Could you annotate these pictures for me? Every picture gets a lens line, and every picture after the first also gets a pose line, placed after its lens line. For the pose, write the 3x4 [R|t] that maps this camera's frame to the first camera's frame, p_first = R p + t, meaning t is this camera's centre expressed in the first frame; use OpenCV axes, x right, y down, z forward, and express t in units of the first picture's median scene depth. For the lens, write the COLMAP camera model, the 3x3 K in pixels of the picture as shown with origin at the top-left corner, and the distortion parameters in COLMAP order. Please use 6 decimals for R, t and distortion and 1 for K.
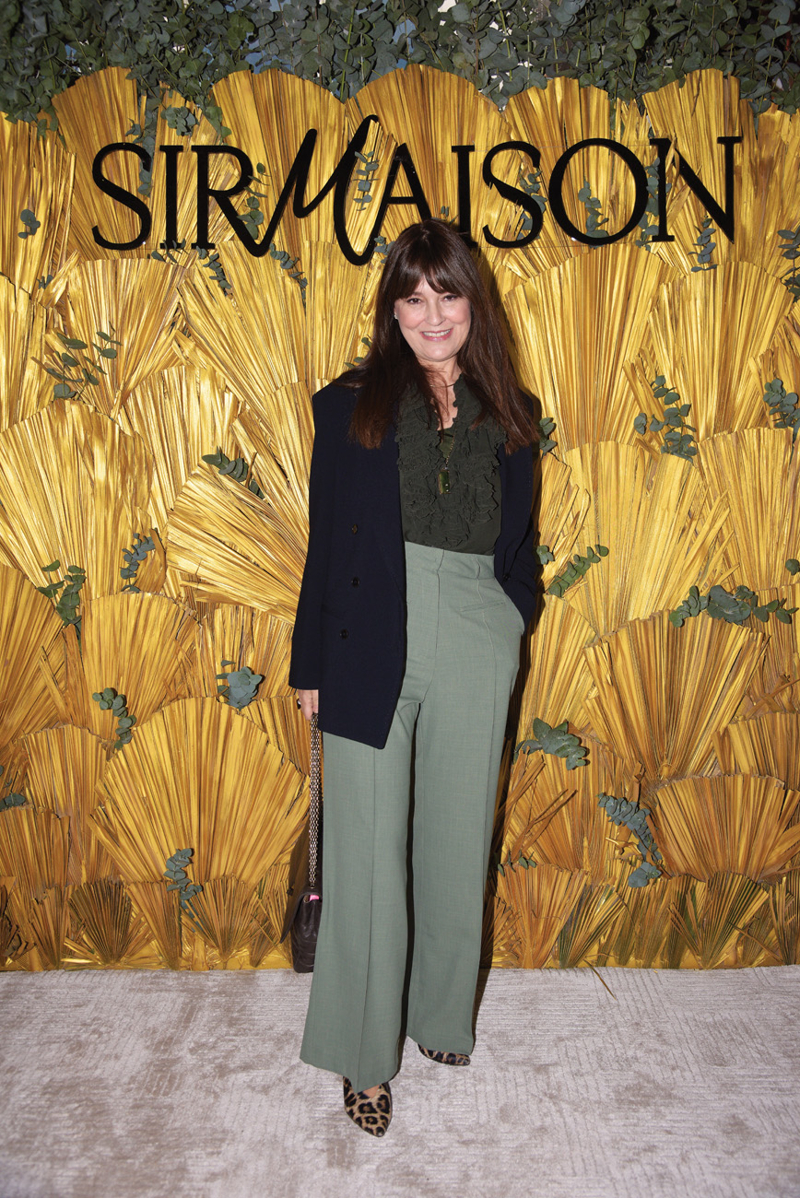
lens RADIAL K [[1021.9, 0, 408.6], [0, 1021.9, 595.0], [0, 0, 1]] dist [-0.024411, 0.056170]
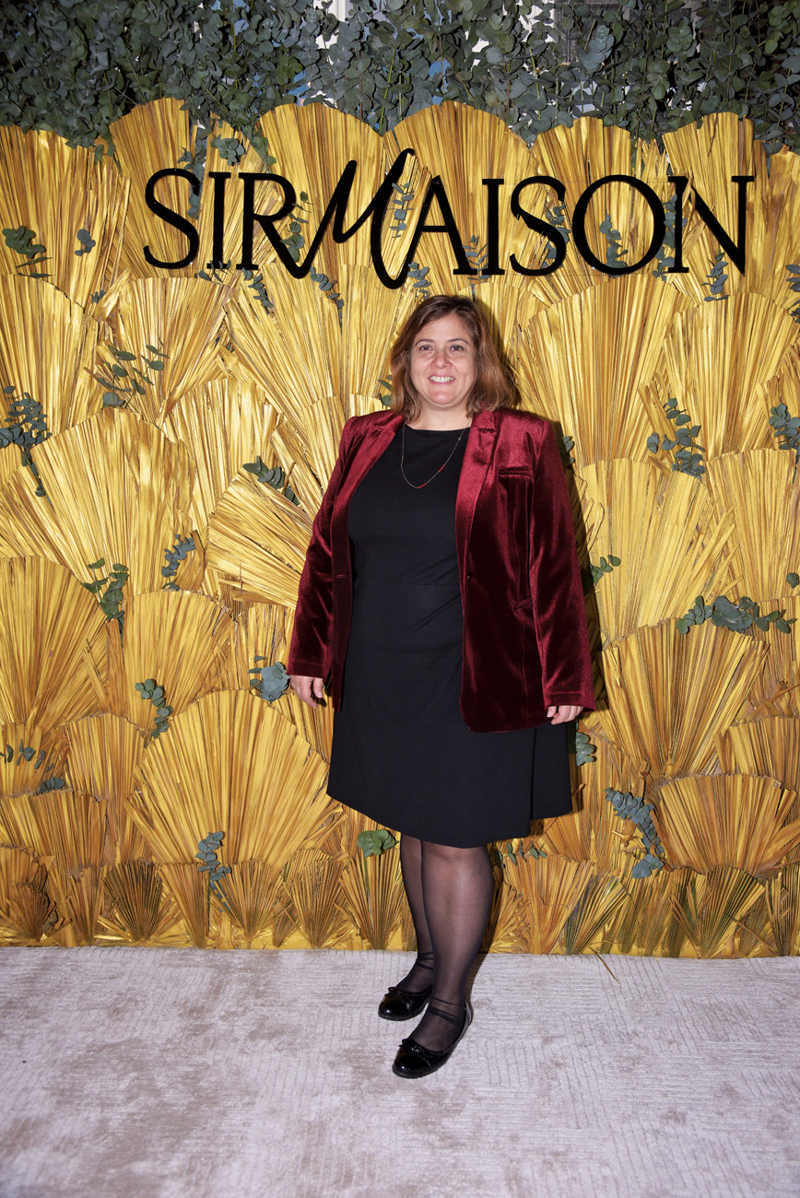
lens RADIAL K [[1053.2, 0, 413.5], [0, 1053.2, 594.9], [0, 0, 1]] dist [-0.006834, 0.052940]
pose [[0.999744, 0.022613, 0.000985, -0.020764], [-0.022610, 0.999741, -0.002539, -0.000321], [-0.001042, 0.002516, 0.999996, -0.100625]]
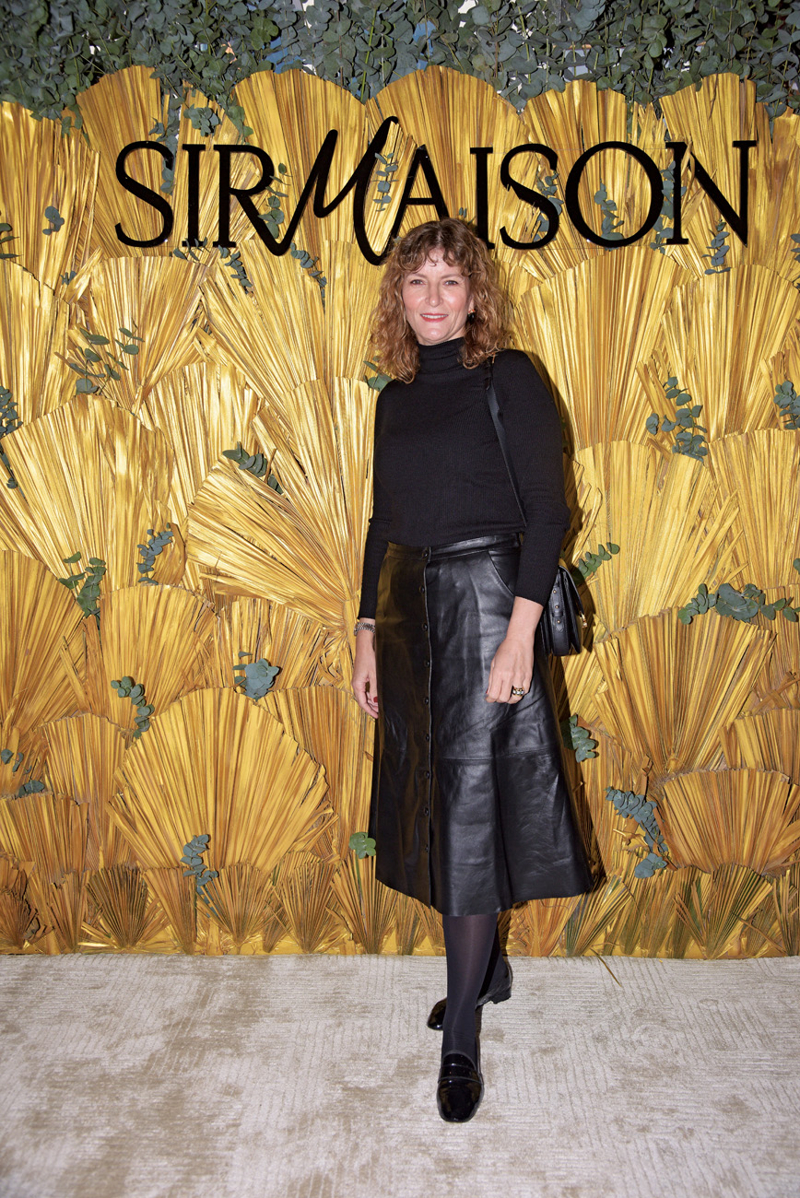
lens RADIAL K [[1053.2, 0, 410.4], [0, 1053.2, 597.3], [0, 0, 1]] dist [-0.006834, 0.052940]
pose [[0.999948, 0.010138, -0.001366, -0.011191], [-0.010120, 0.999863, 0.013092, -0.006149], [0.001499, -0.013078, 0.999913, -0.053709]]
